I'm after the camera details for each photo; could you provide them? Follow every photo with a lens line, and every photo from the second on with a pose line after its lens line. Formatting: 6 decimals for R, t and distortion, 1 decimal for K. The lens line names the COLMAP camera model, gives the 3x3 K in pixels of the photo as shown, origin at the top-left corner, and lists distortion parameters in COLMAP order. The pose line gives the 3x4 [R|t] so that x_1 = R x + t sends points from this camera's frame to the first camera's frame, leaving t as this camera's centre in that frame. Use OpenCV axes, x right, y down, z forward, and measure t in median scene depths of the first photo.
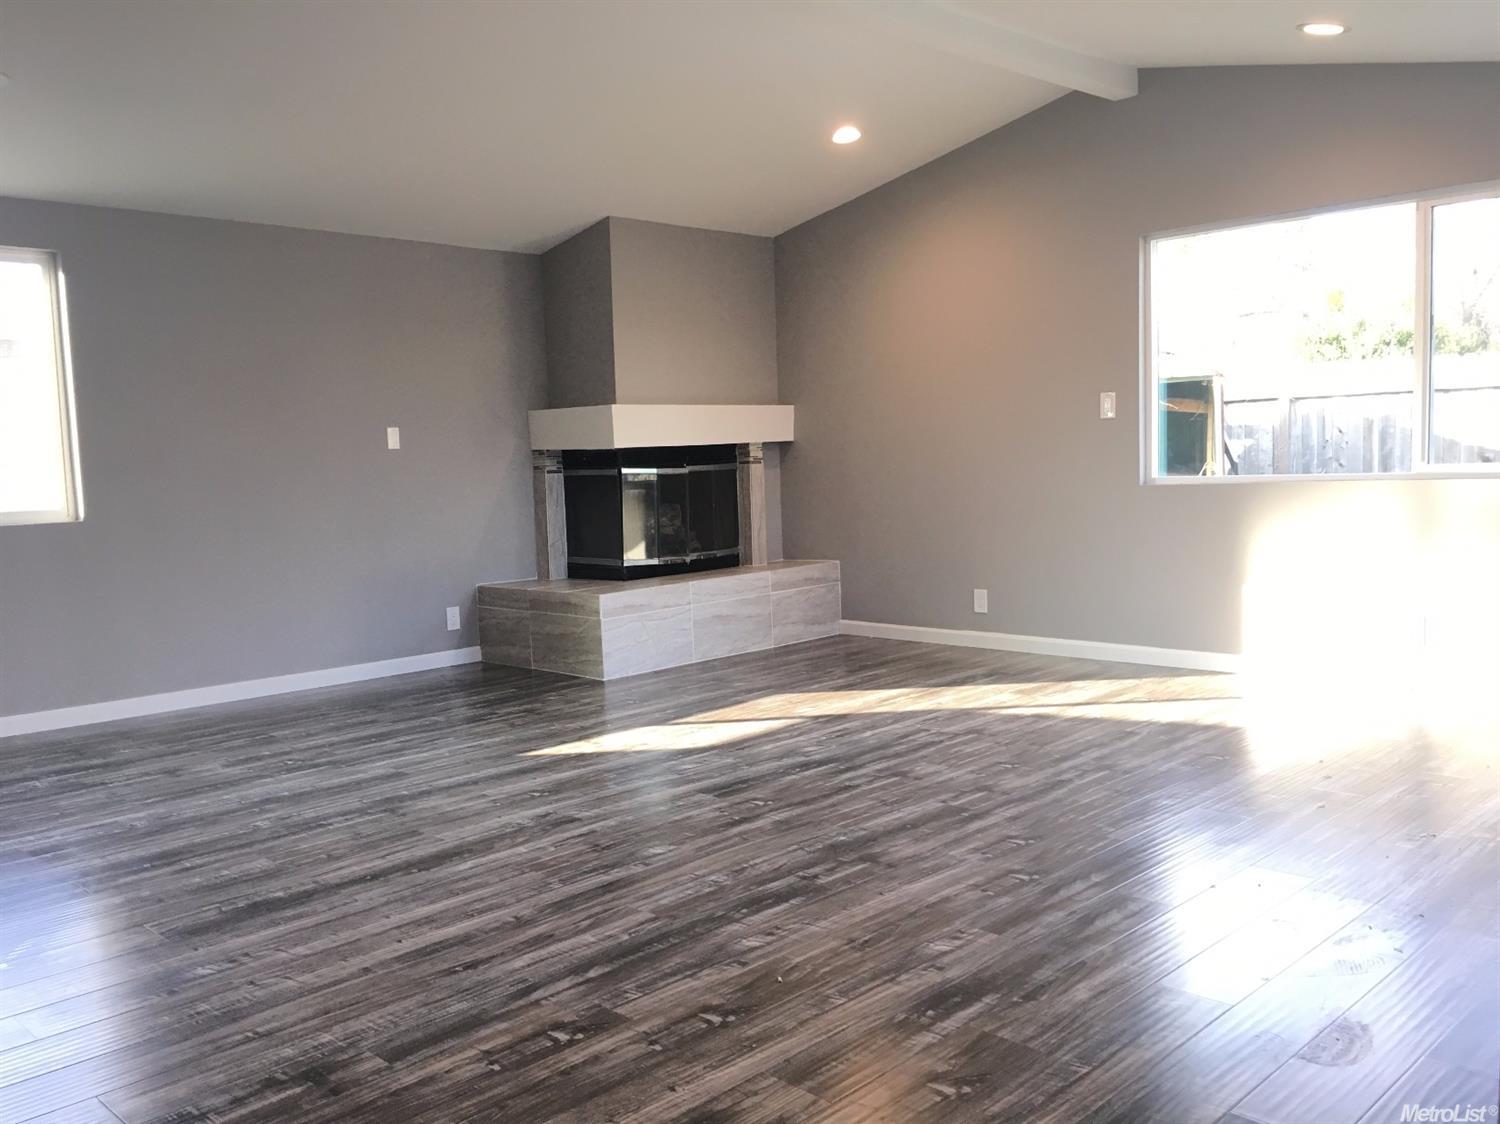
lens RADIAL K [[1269.5, 0, 745.9], [0, 1269.5, 562.1], [0, 0, 1]] dist [0.080254, -0.110026]
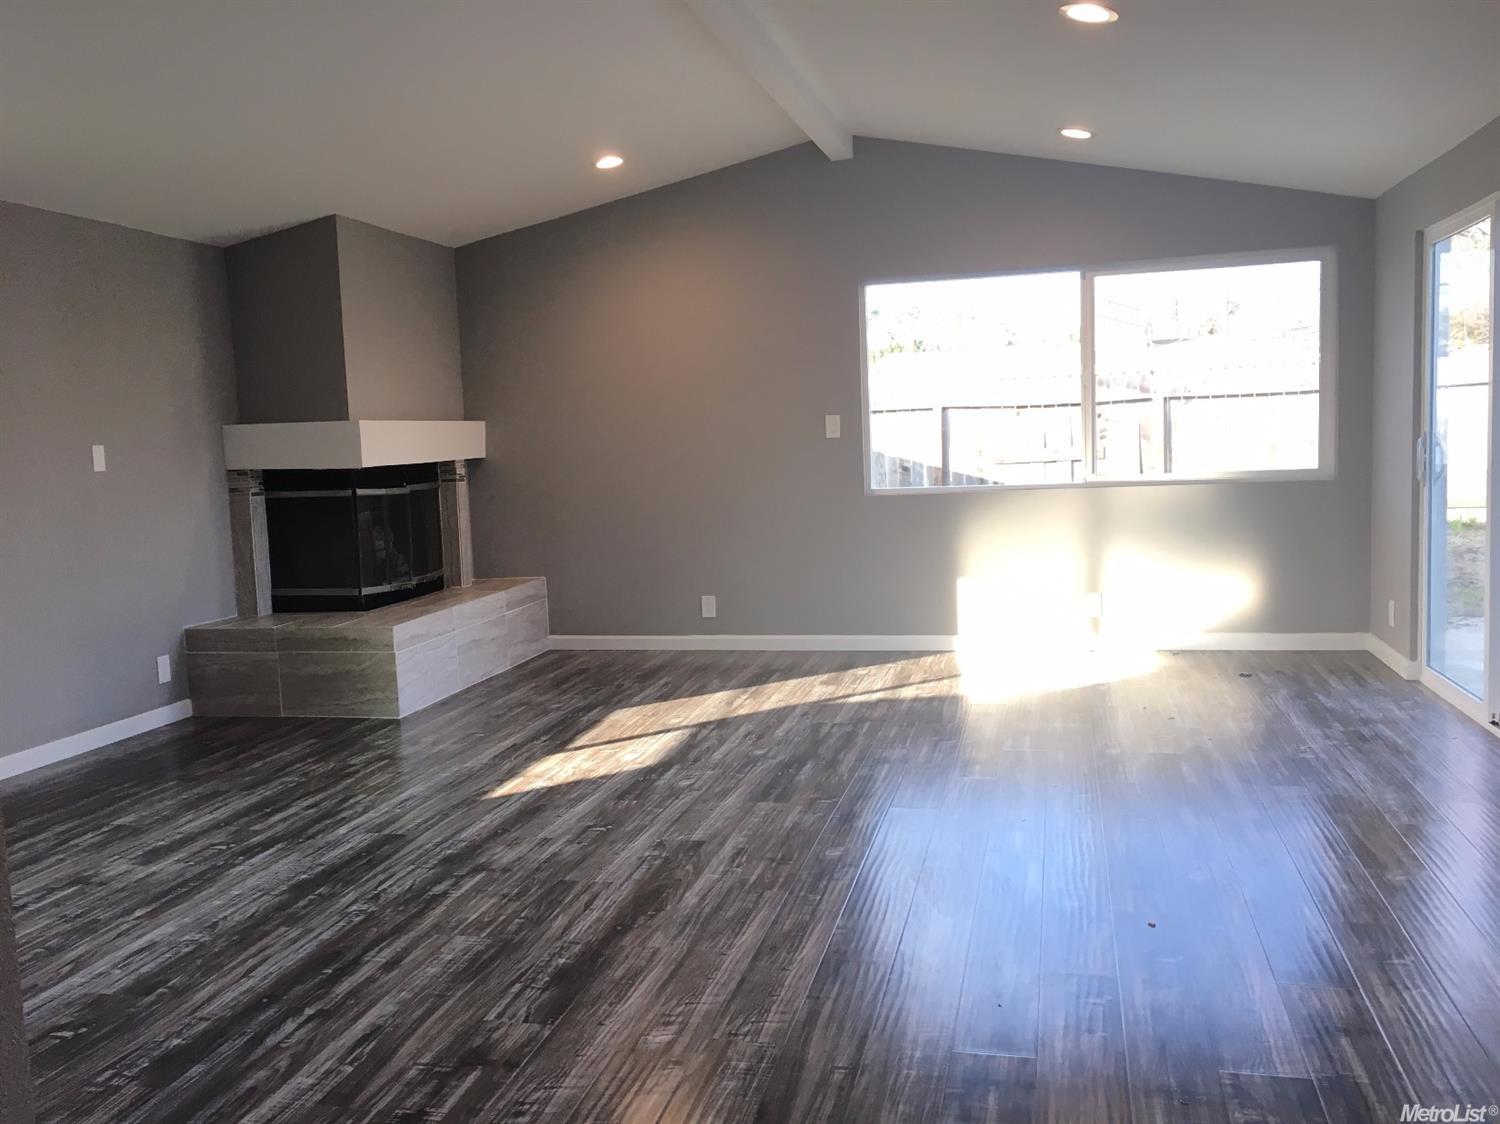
lens RADIAL K [[1269.5, 0, 745.9], [0, 1269.5, 562.1], [0, 0, 1]] dist [0.080254, -0.110026]
pose [[0.854879, -0.048764, 0.516531, -0.352056], [0.052239, 0.998604, 0.007818, -0.014207], [-0.516191, 0.020300, 0.856233, 0.067442]]
